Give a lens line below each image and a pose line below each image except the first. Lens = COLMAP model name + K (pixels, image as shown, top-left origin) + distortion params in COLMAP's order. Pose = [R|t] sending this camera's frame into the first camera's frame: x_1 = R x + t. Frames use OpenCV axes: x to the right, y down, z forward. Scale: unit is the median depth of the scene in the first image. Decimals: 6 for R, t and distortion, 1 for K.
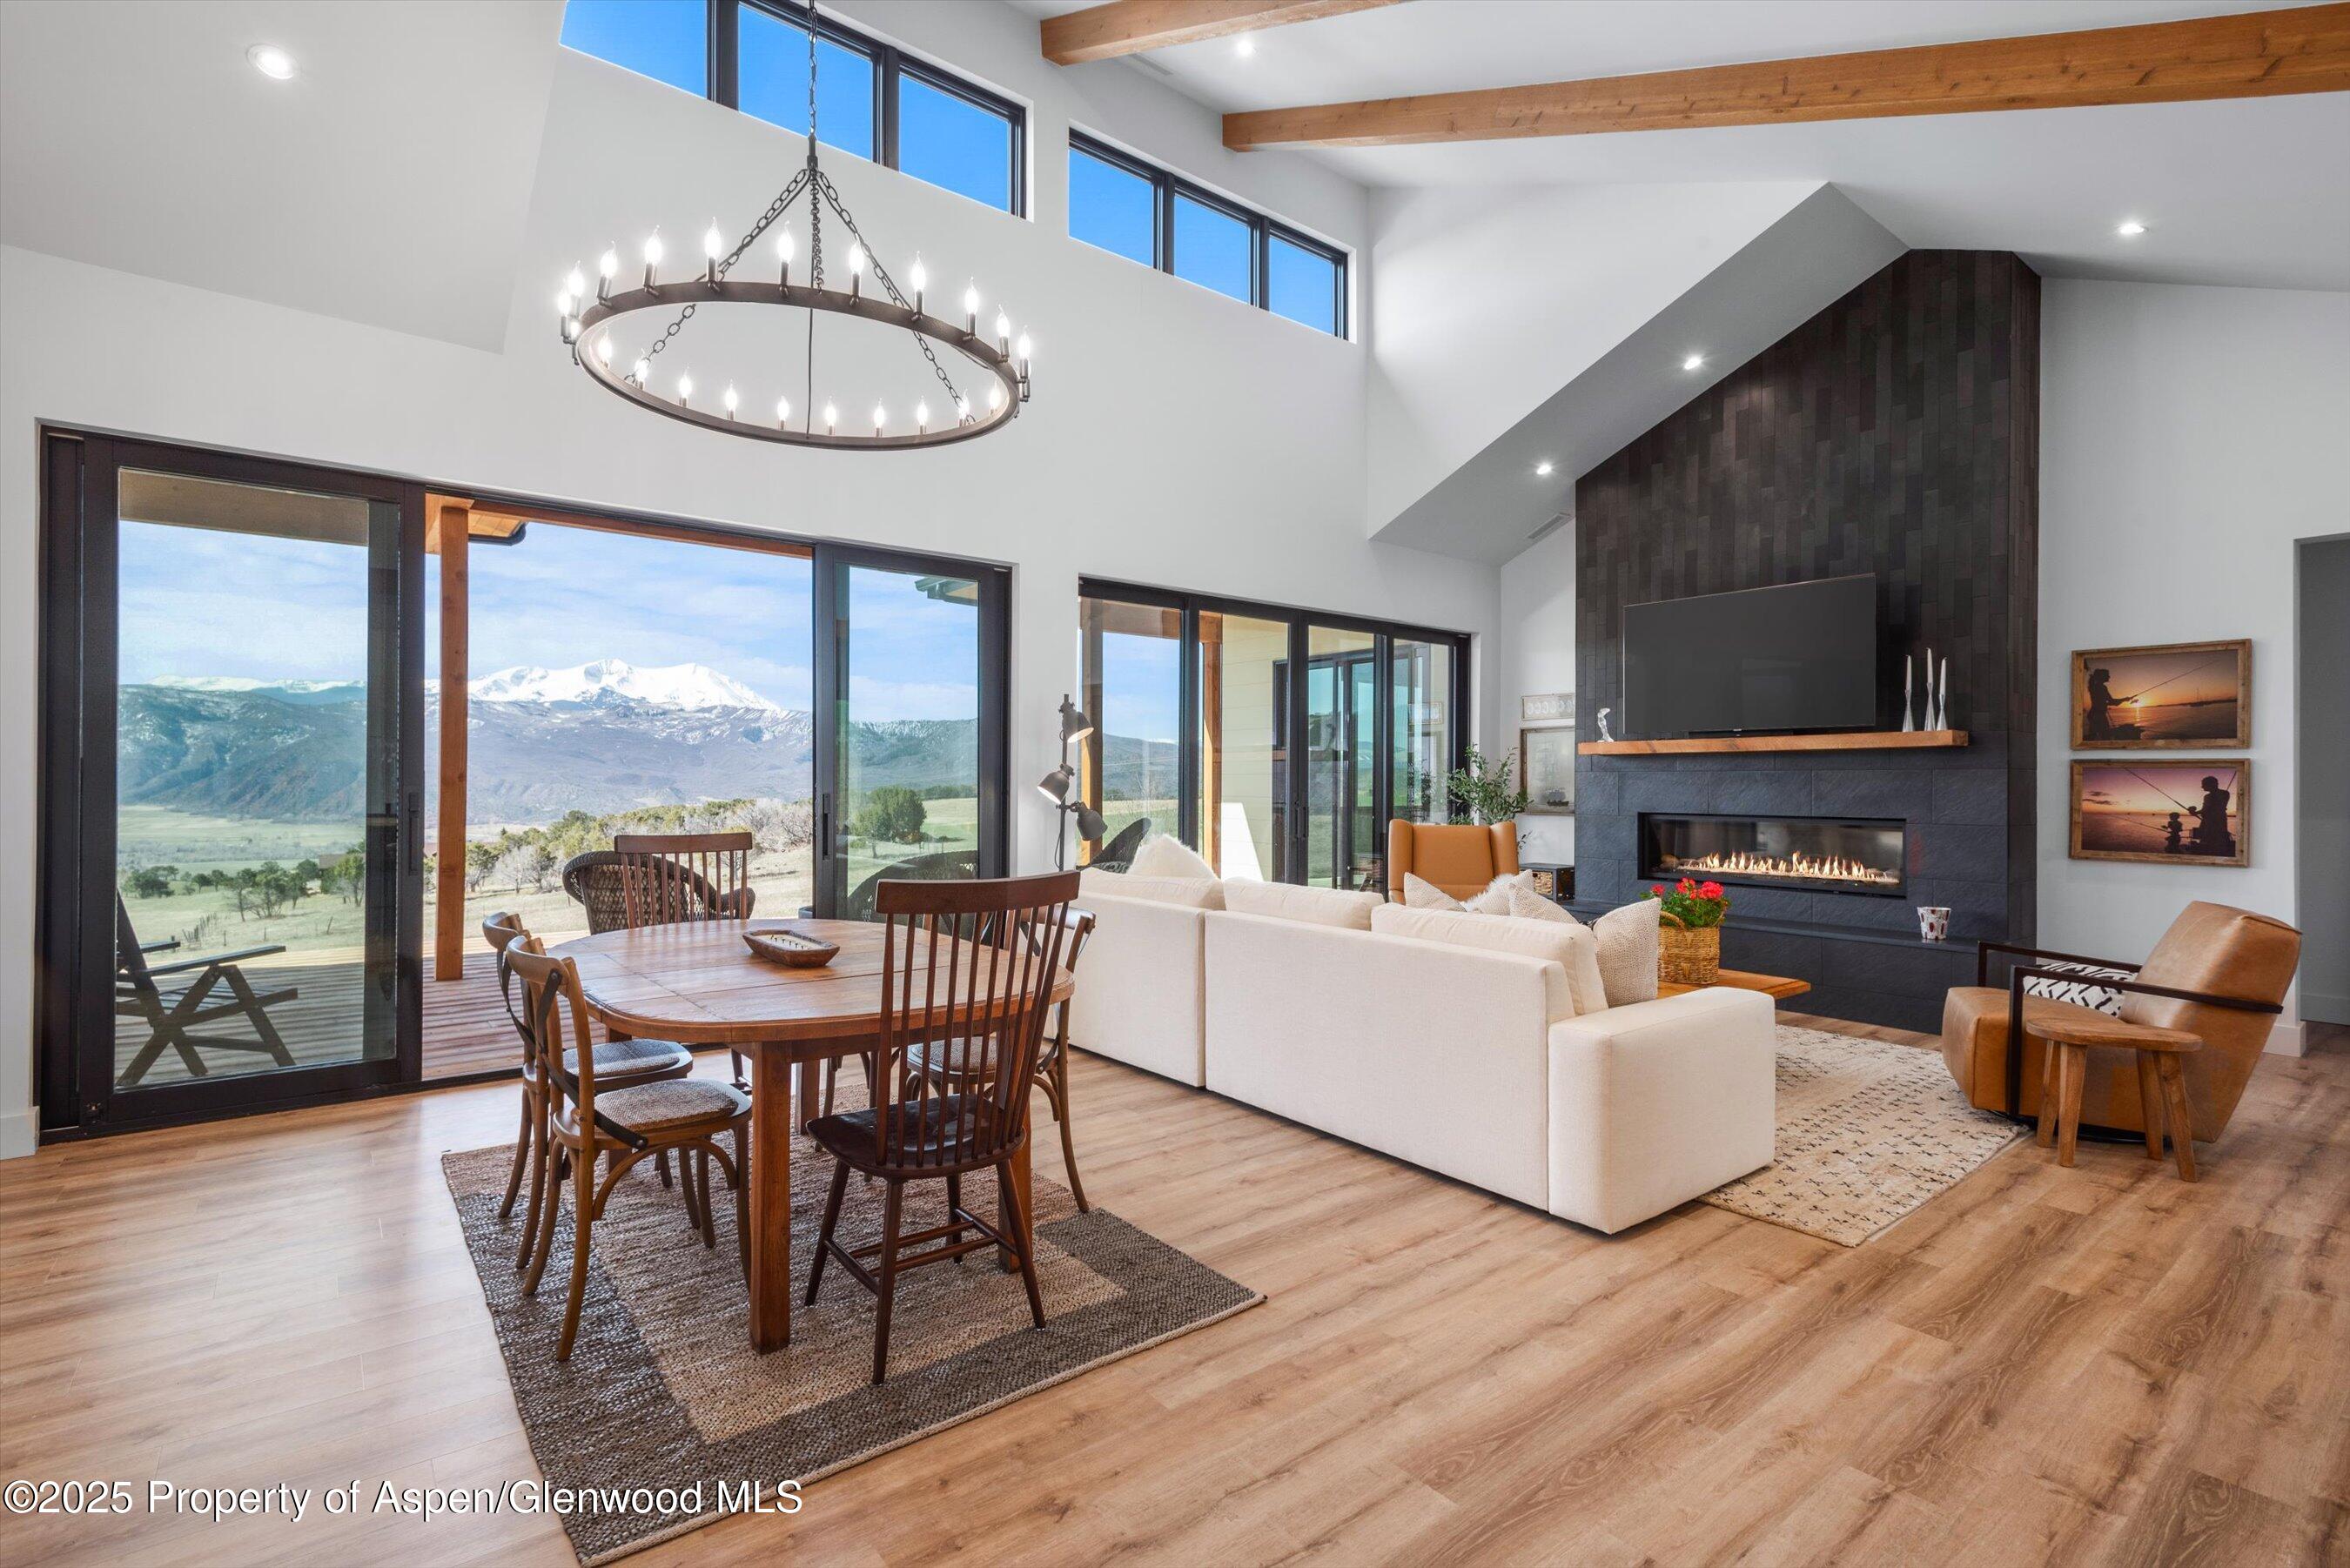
lens RADIAL K [[1076.8, 0, 1184.7], [0, 1076.8, 770.9], [0, 0, 1]] dist [0.002869, 0.000026]
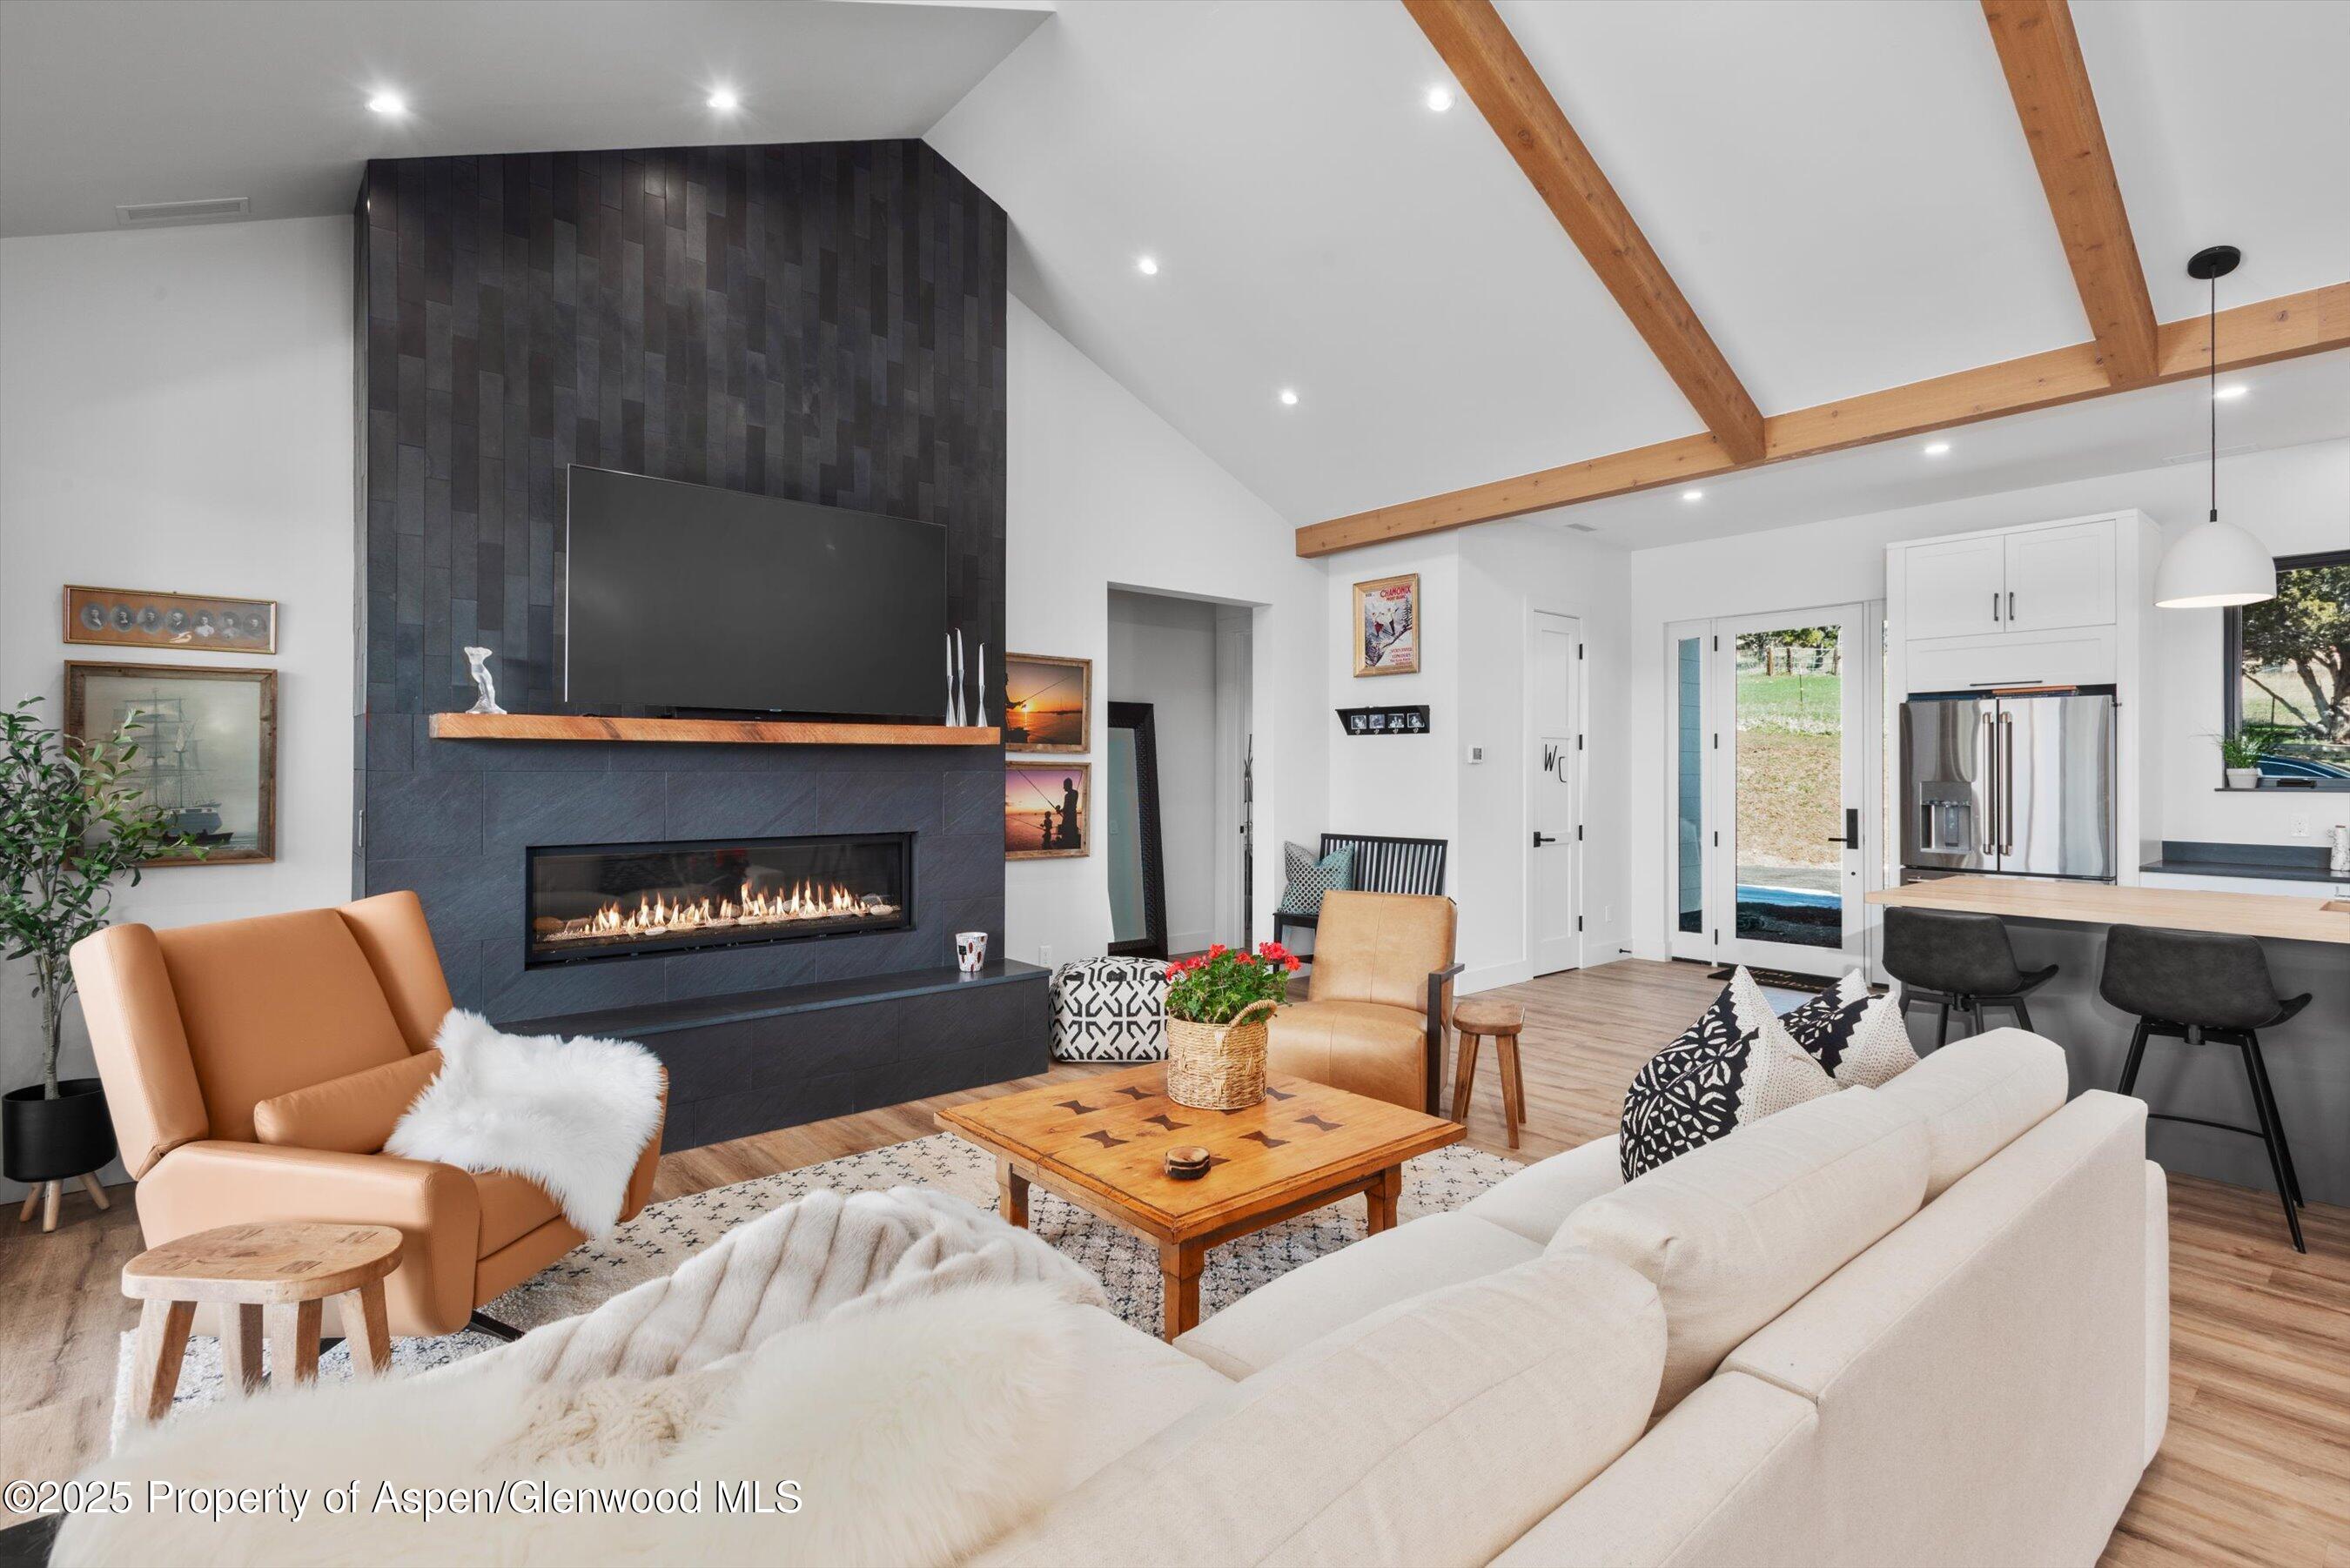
lens RADIAL K [[1076.8, 0, 1184.7], [0, 1076.8, 770.9], [0, 0, 1]] dist [0.002869, 0.000026]
pose [[-0.023173, -0.004190, 0.999723, -0.149678], [-0.012984, 0.999908, 0.003890, -0.007249], [-0.999647, -0.012891, -0.023225, 0.790462]]
